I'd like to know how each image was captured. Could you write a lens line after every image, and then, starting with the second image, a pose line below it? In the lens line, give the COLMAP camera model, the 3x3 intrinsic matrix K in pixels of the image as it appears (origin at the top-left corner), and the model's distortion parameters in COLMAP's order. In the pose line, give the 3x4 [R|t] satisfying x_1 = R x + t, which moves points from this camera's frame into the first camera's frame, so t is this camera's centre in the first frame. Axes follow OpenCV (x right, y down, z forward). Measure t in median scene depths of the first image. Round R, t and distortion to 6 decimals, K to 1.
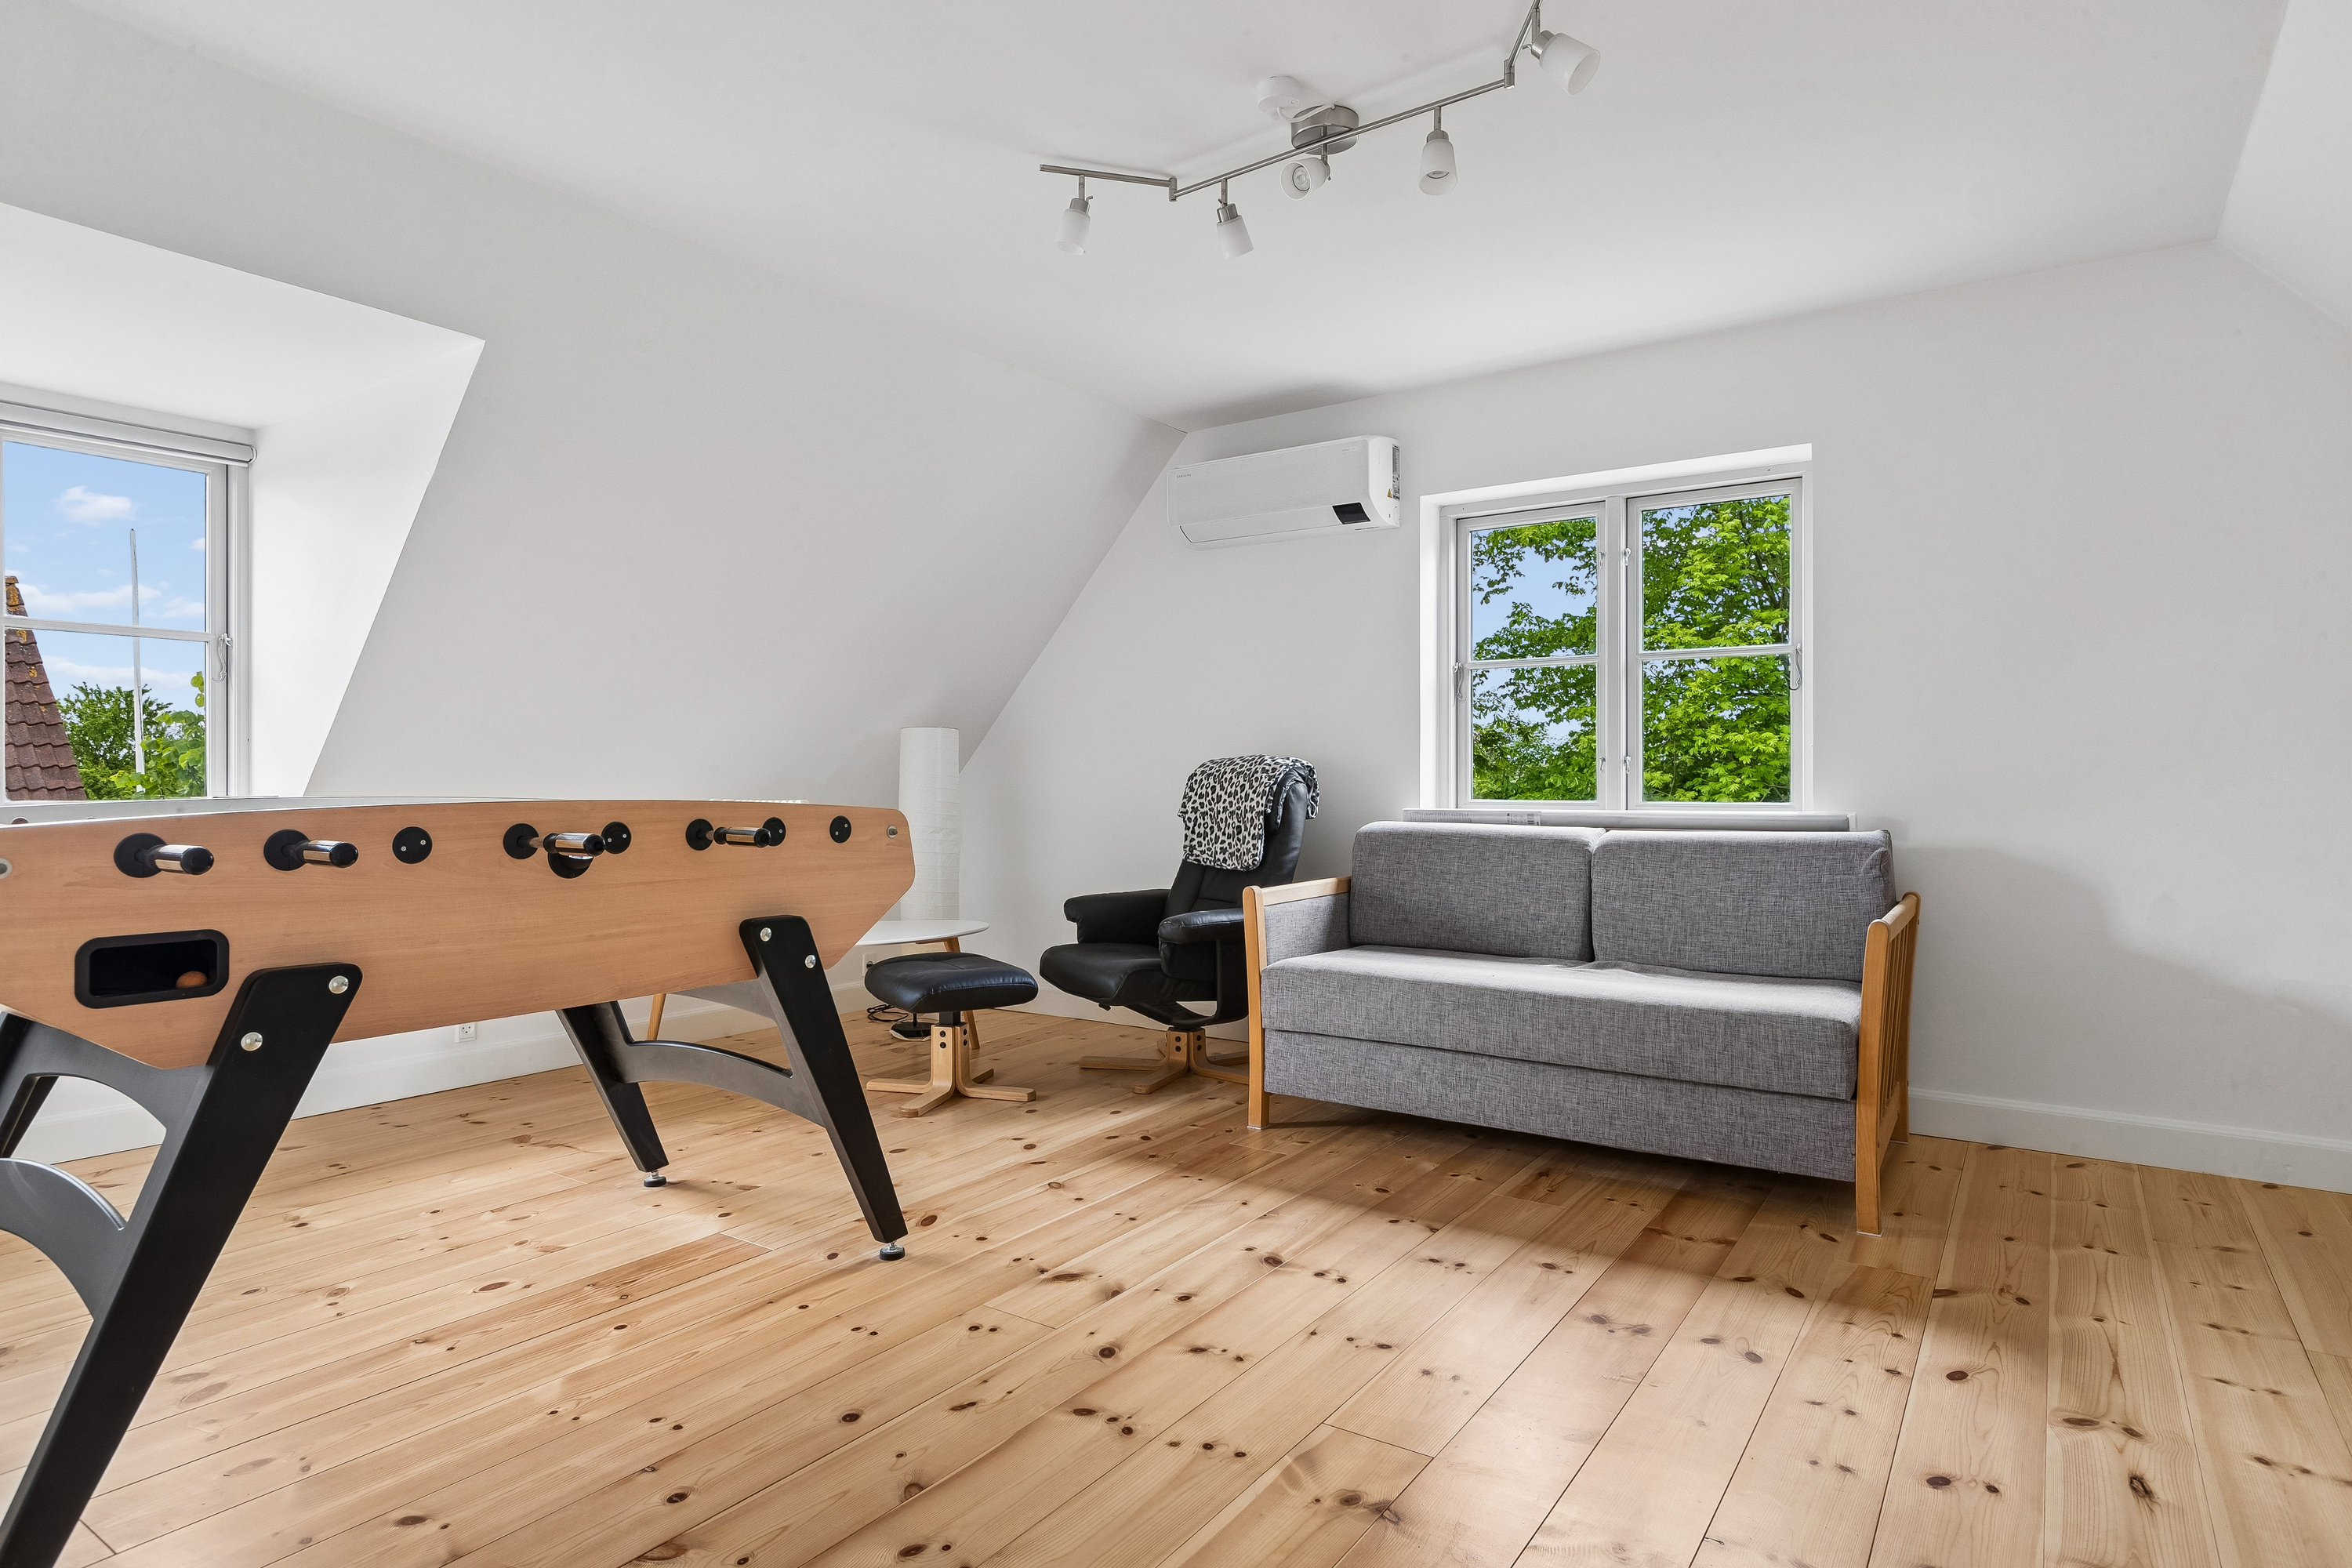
lens RADIAL K [[1286.4, 0, 1181.3], [0, 1286.4, 782.9], [0, 0, 1]] dist [-0.001318, -0.000081]
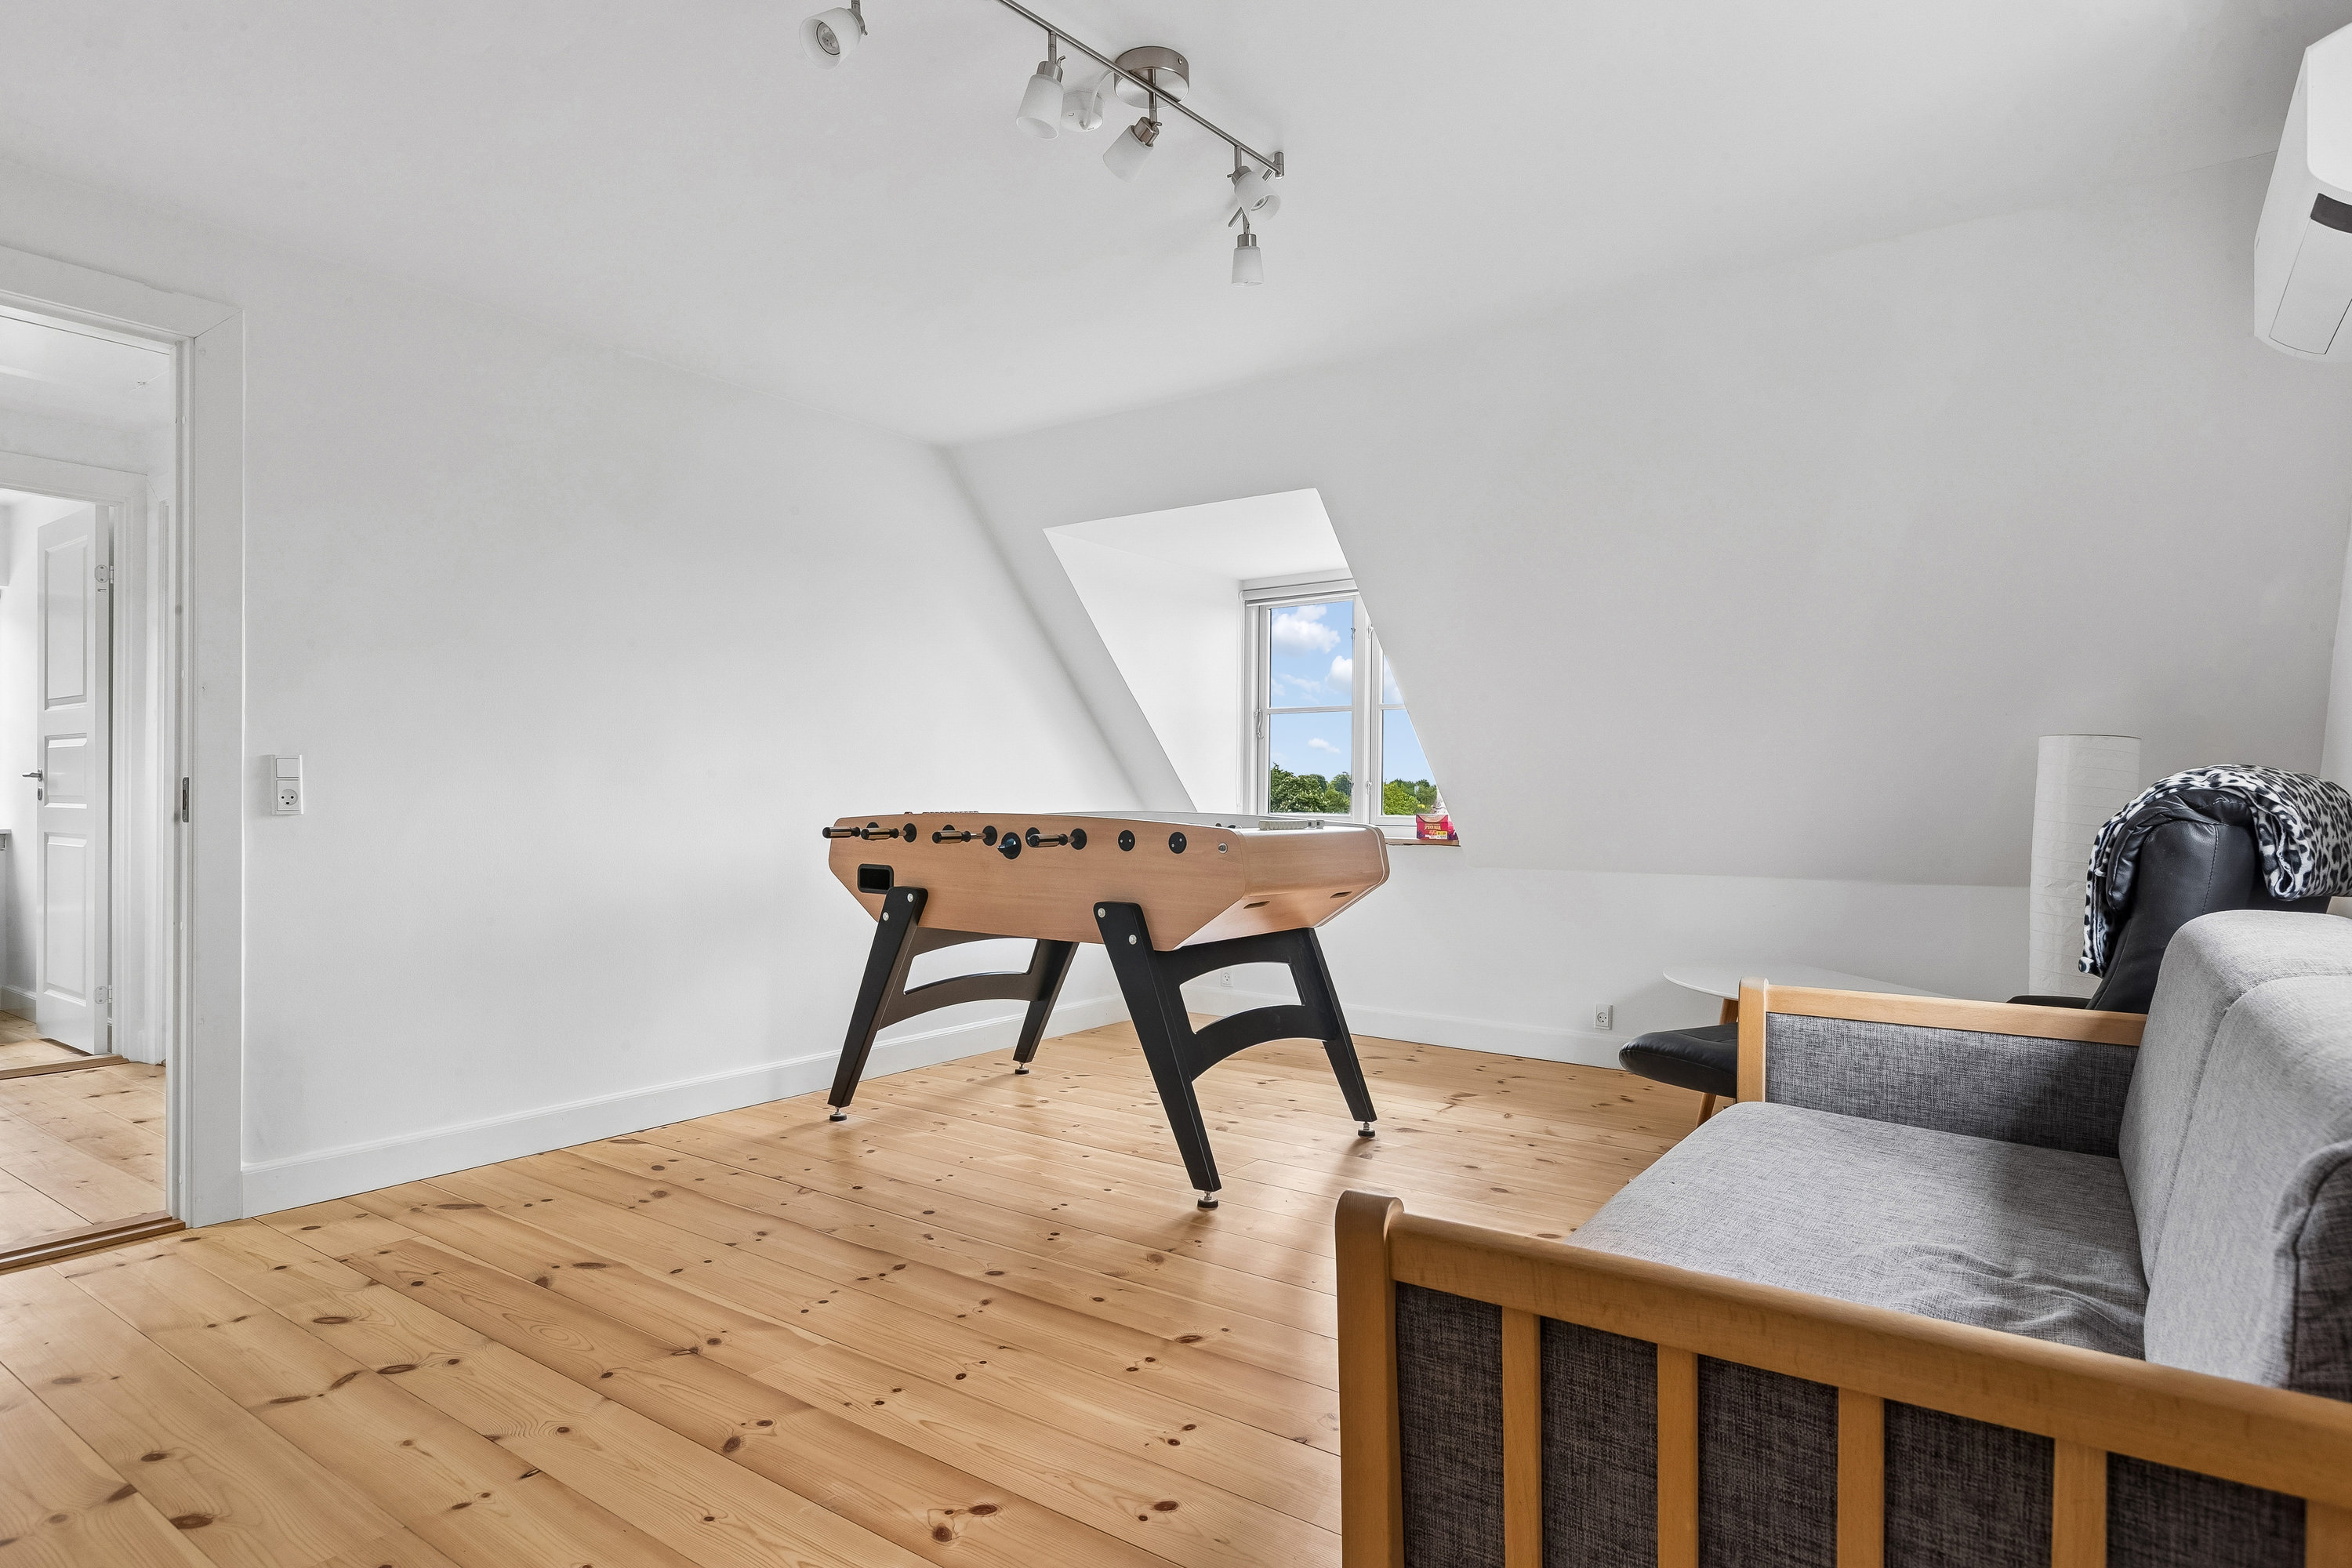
lens RADIAL K [[1286.4, 0, 1181.7], [0, 1286.4, 788.7], [0, 0, 1]] dist [-0.001318, -0.000081]
pose [[-0.024508, -0.006061, -0.999681, 1.185369], [-0.011414, 0.999918, -0.005783, -0.010976], [0.999634, 0.011268, -0.024575, 1.227268]]
